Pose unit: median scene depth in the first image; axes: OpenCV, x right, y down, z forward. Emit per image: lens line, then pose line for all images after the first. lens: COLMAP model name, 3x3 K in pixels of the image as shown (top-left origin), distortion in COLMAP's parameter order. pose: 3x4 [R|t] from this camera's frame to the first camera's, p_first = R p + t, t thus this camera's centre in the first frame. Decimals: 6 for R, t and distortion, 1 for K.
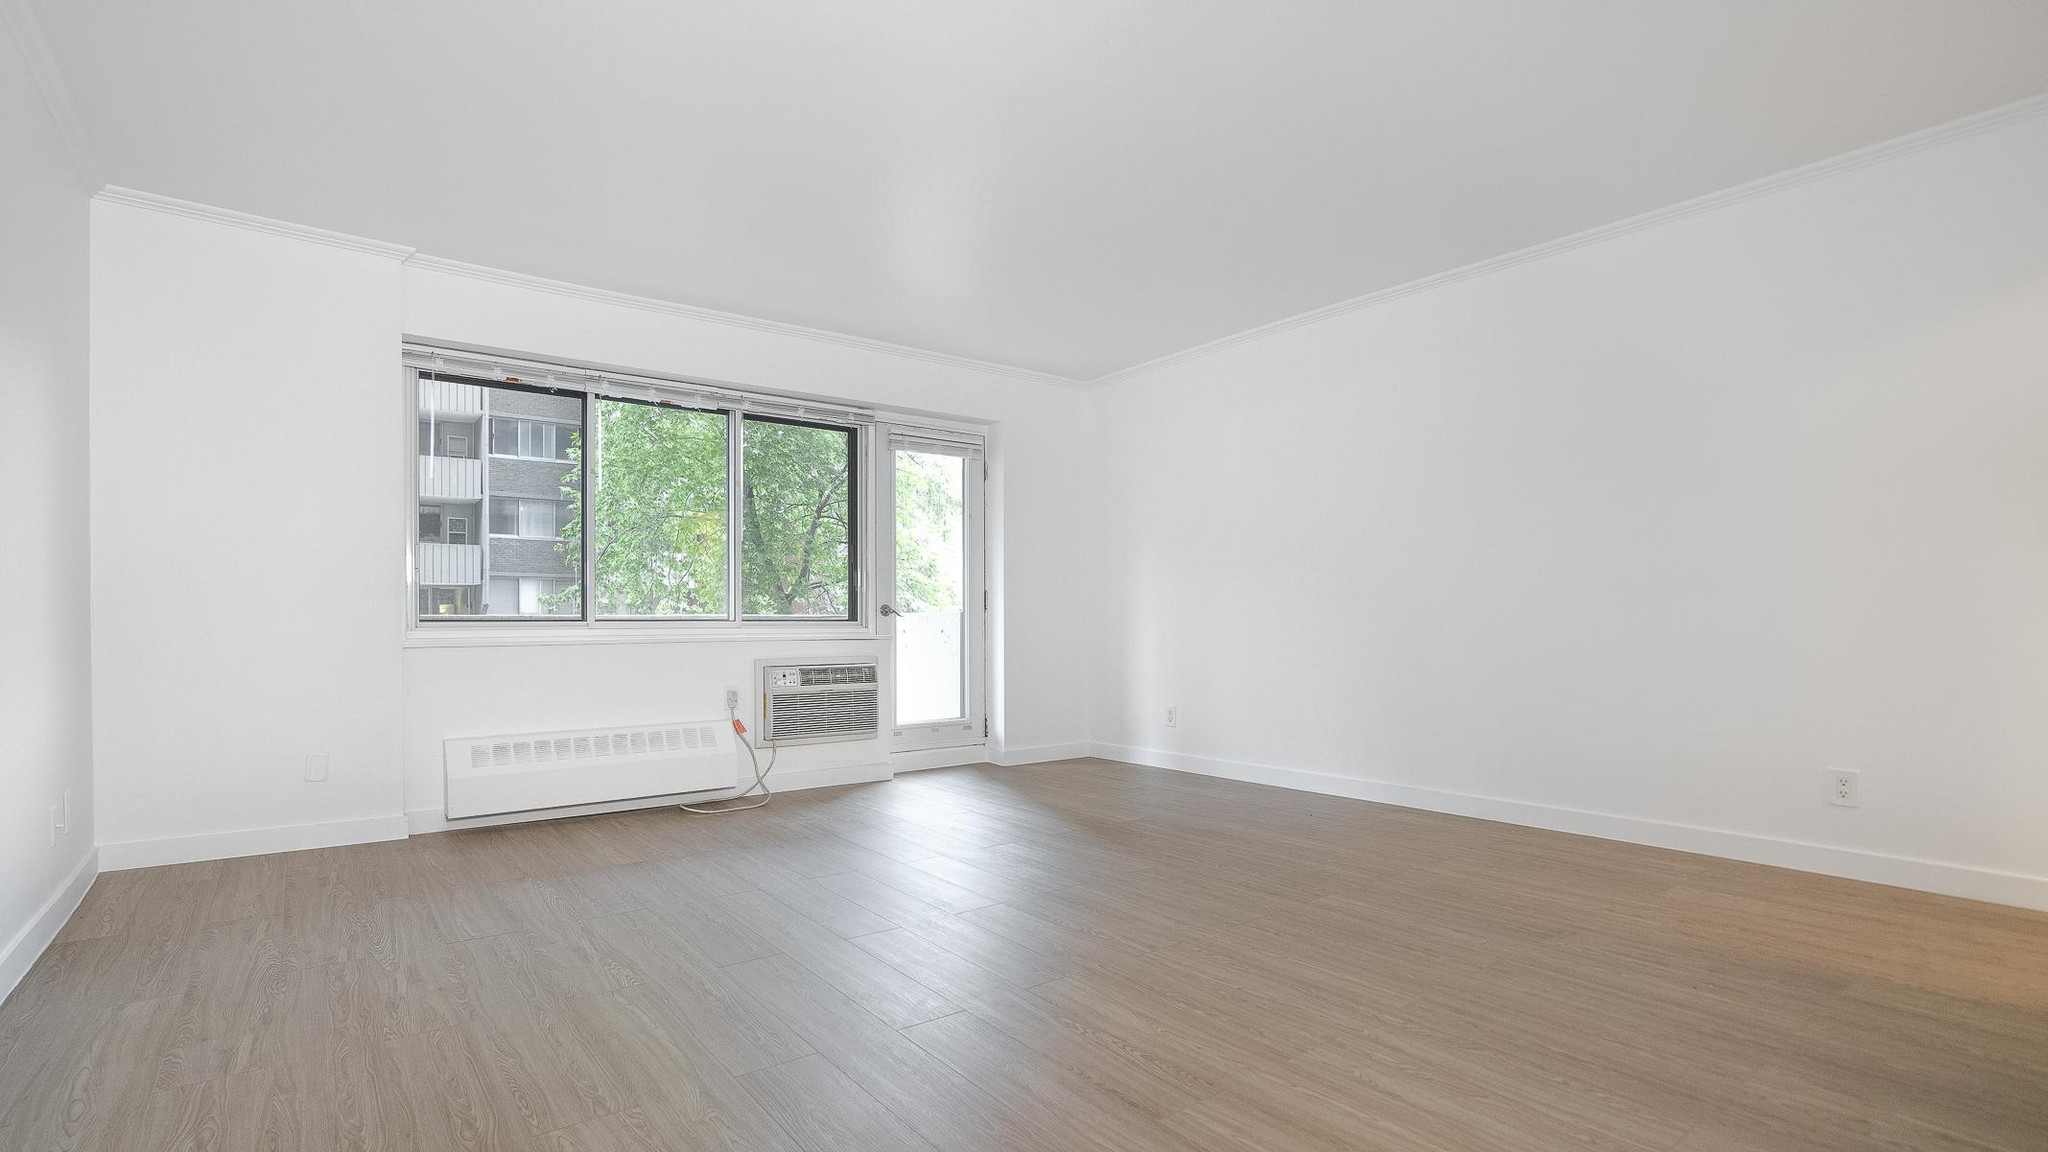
lens RADIAL K [[961.2, 0, 1023.4], [0, 961.2, 621.3], [0, 0, 1]] dist [-0.037471, 0.000276]
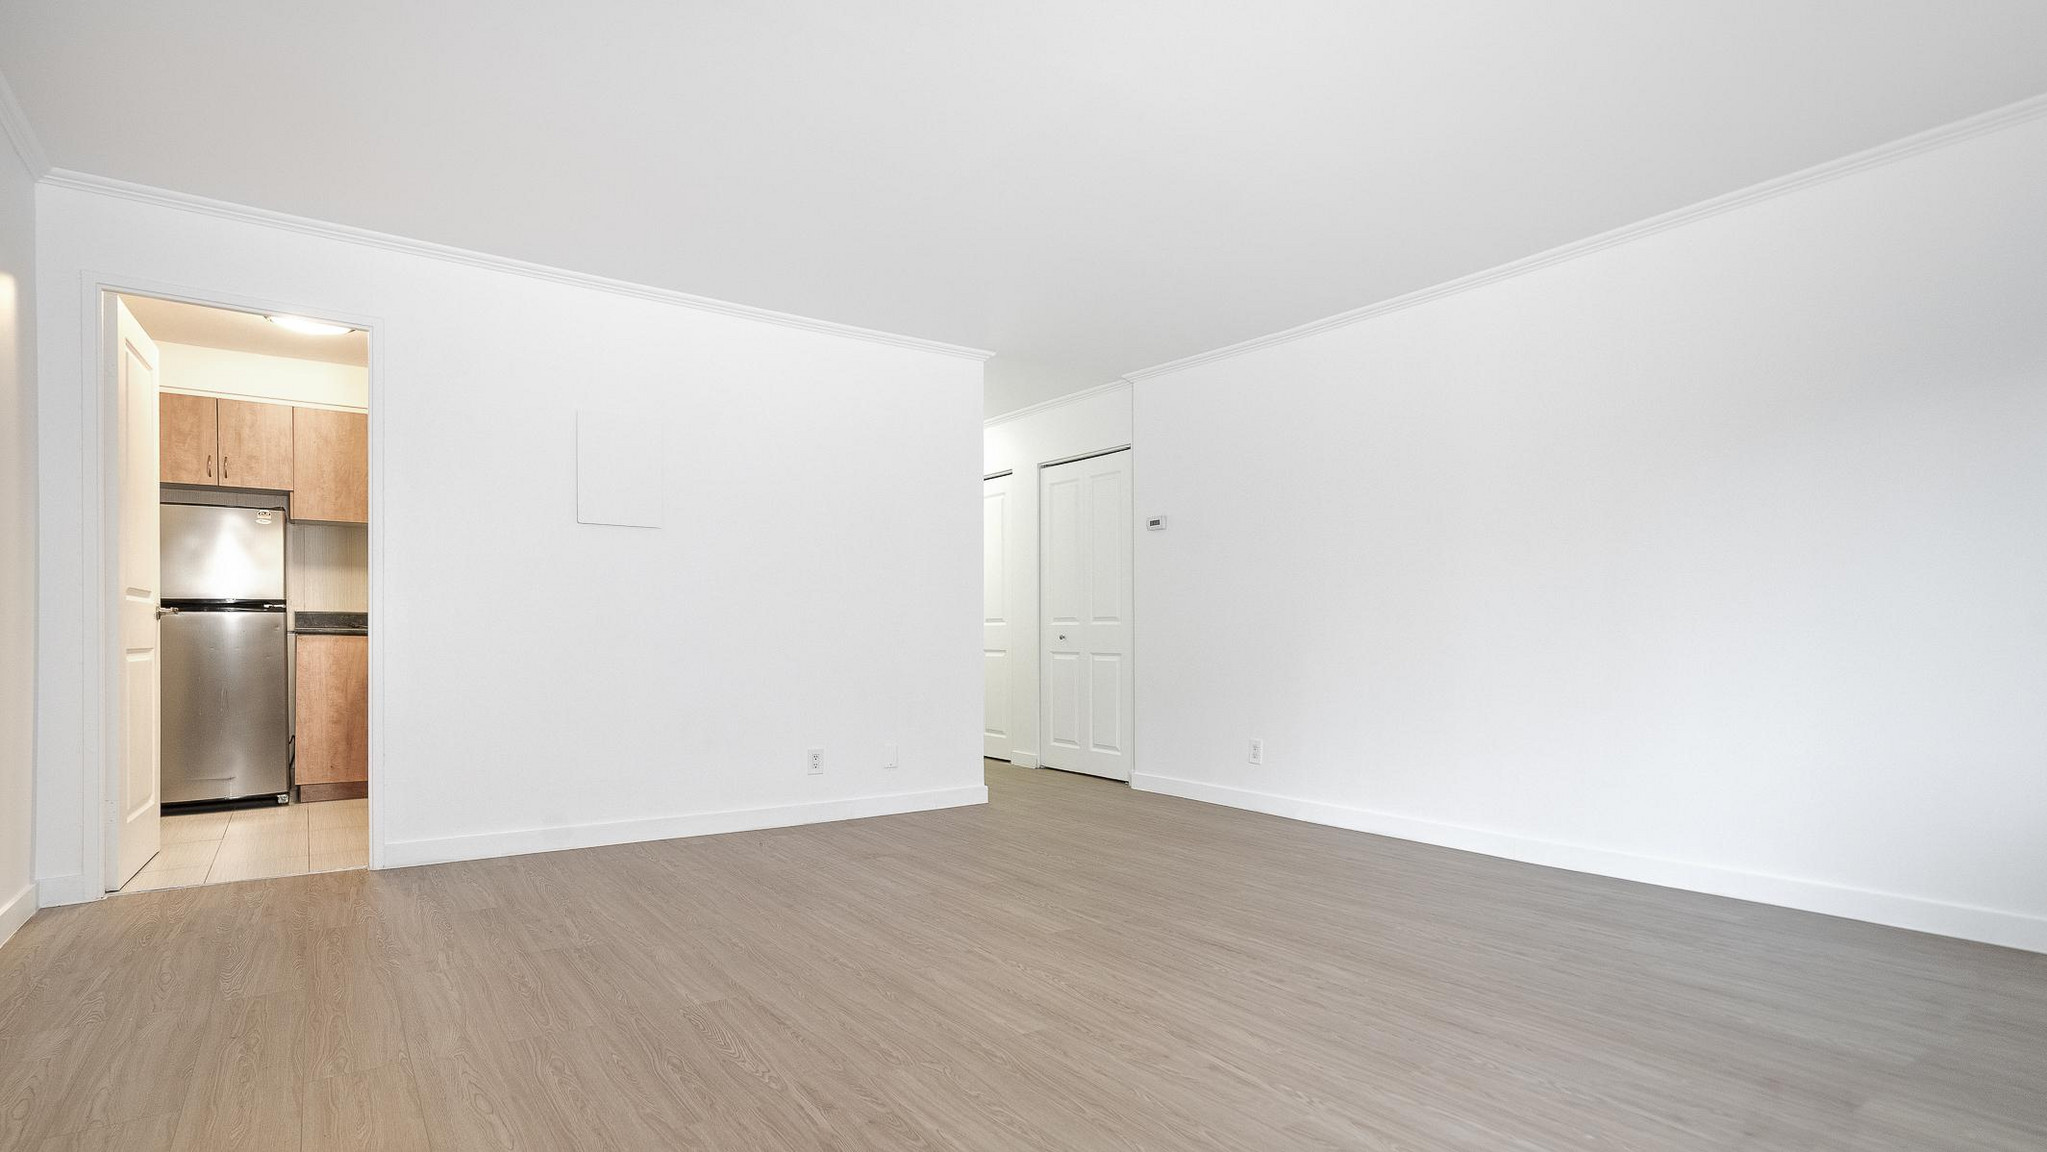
lens RADIAL K [[1005.5, 0, 1028.1], [0, 1005.5, 641.6], [0, 0, 1]] dist [-0.034975, 0.000731]
pose [[-0.999674, 0.002177, 0.025440, 0.023937], [0.002474, 0.999929, 0.011648, -0.006425], [-0.025413, 0.011707, -0.999608, 1.178292]]
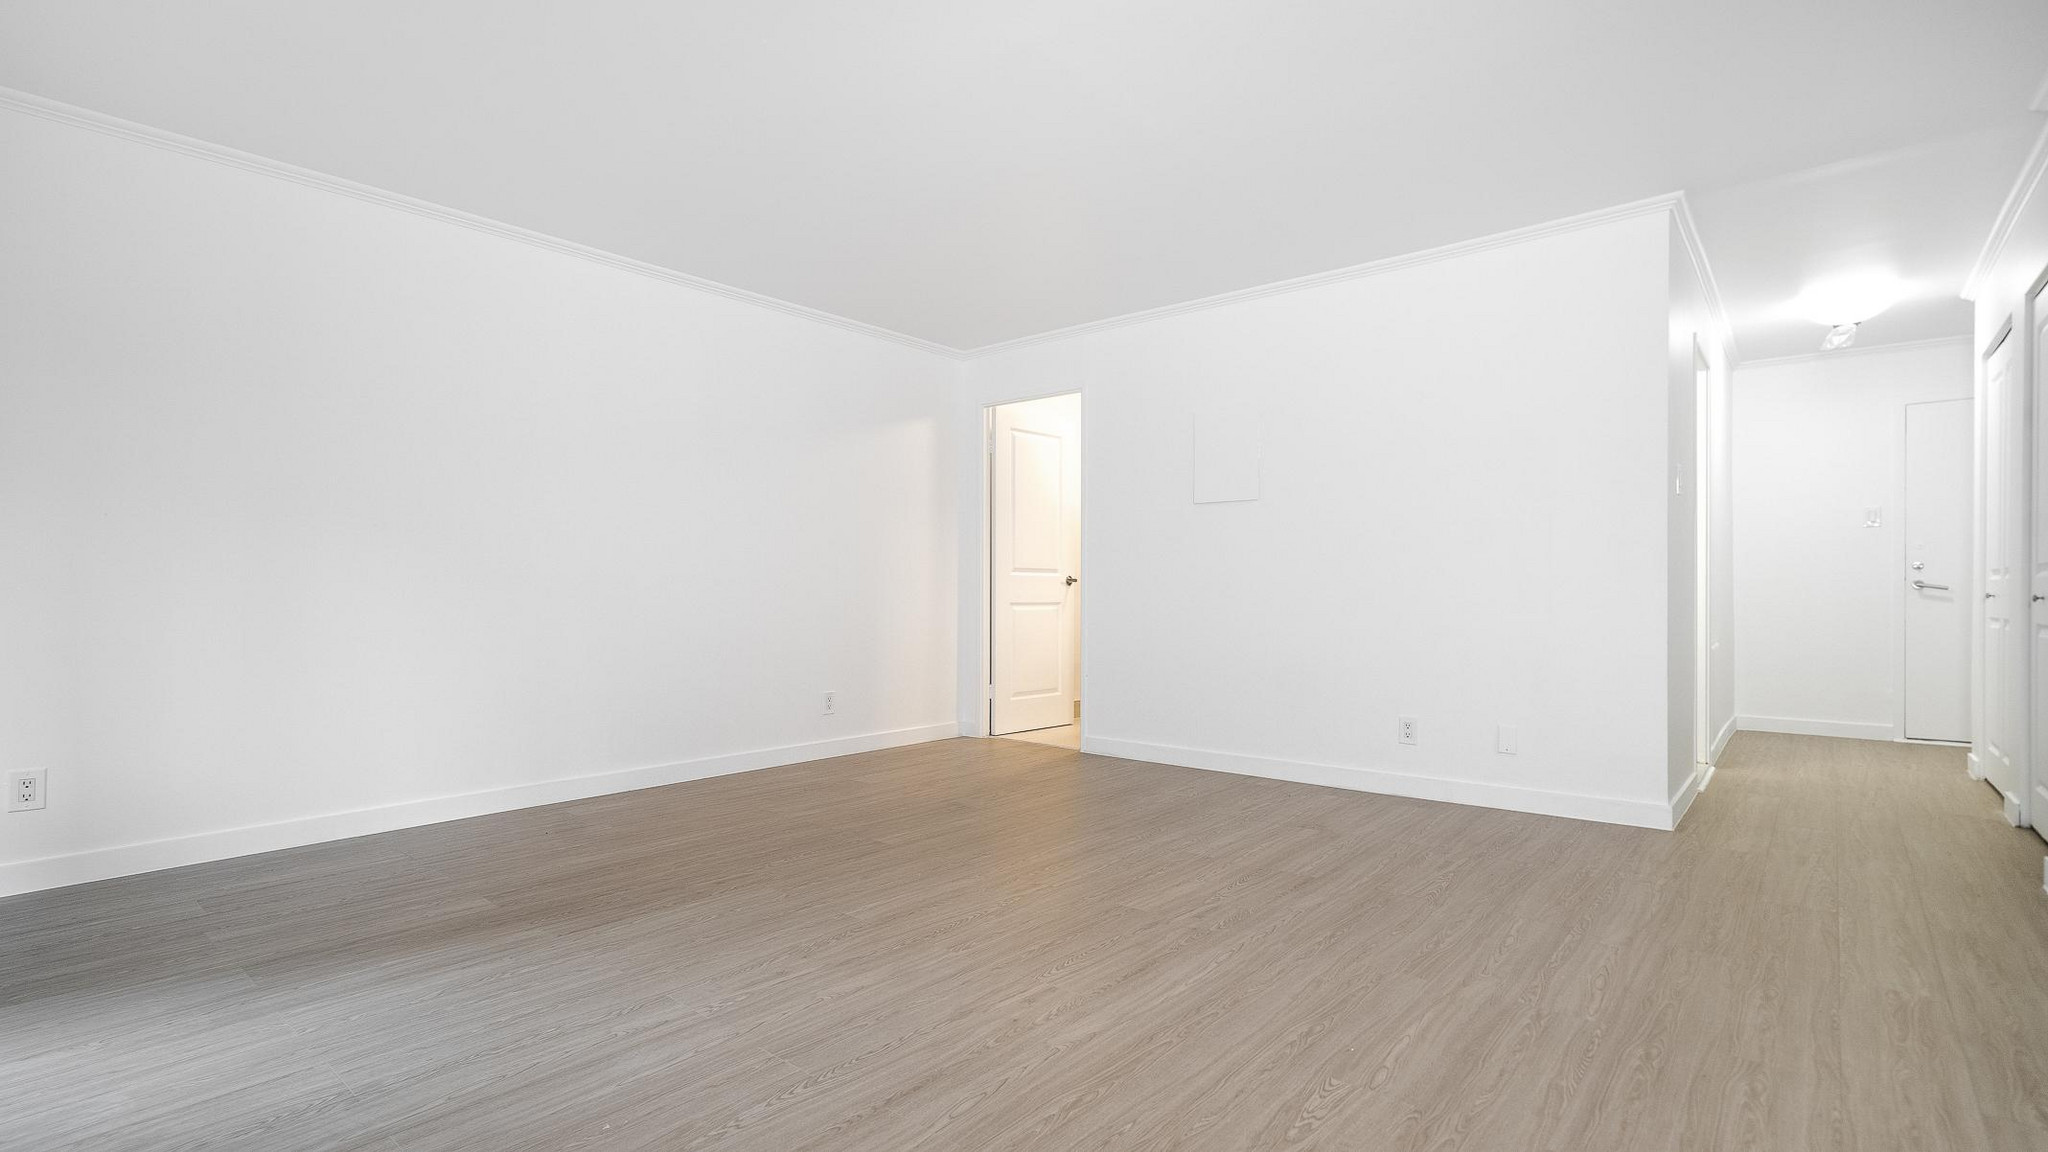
lens RADIAL K [[967.5, 0, 999.6], [0, 967.5, 590.6], [0, 0, 1]] dist [-0.026393, 0.001142]
pose [[-0.200132, 0.006342, 0.979748, -0.559363], [0.006355, 0.999966, -0.005175, -0.003277], [-0.979748, 0.005190, -0.200166, 0.716996]]
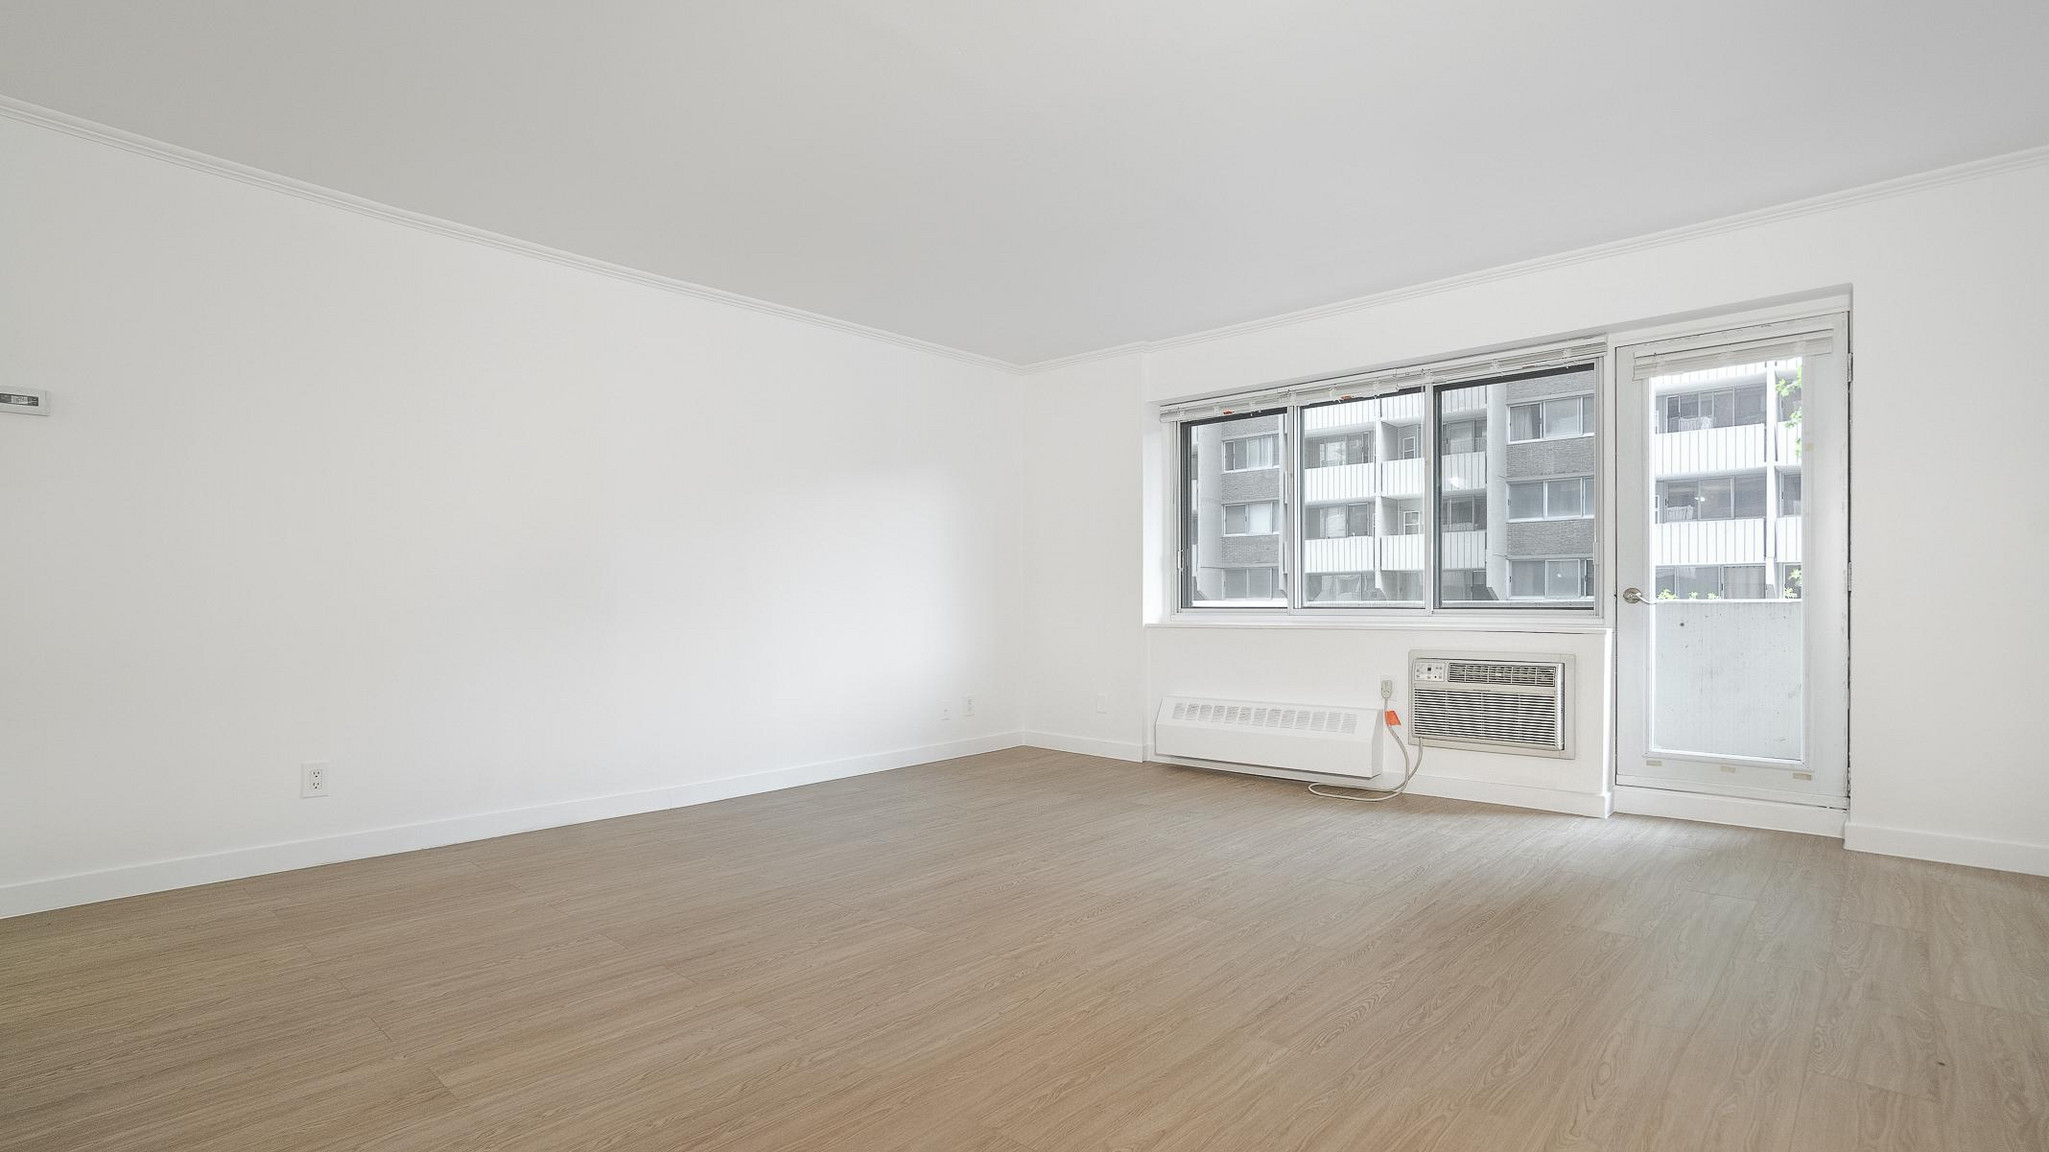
lens RADIAL K [[968.0, 0, 1000.1], [0, 968.0, 590.6], [0, 0, 1]] dist [-0.026393, 0.001142]
pose [[0.161768, -0.011631, -0.986760, 0.611570], [0.000792, 0.999932, -0.011657, -0.007665], [0.986829, 0.001104, 0.161766, 0.466922]]
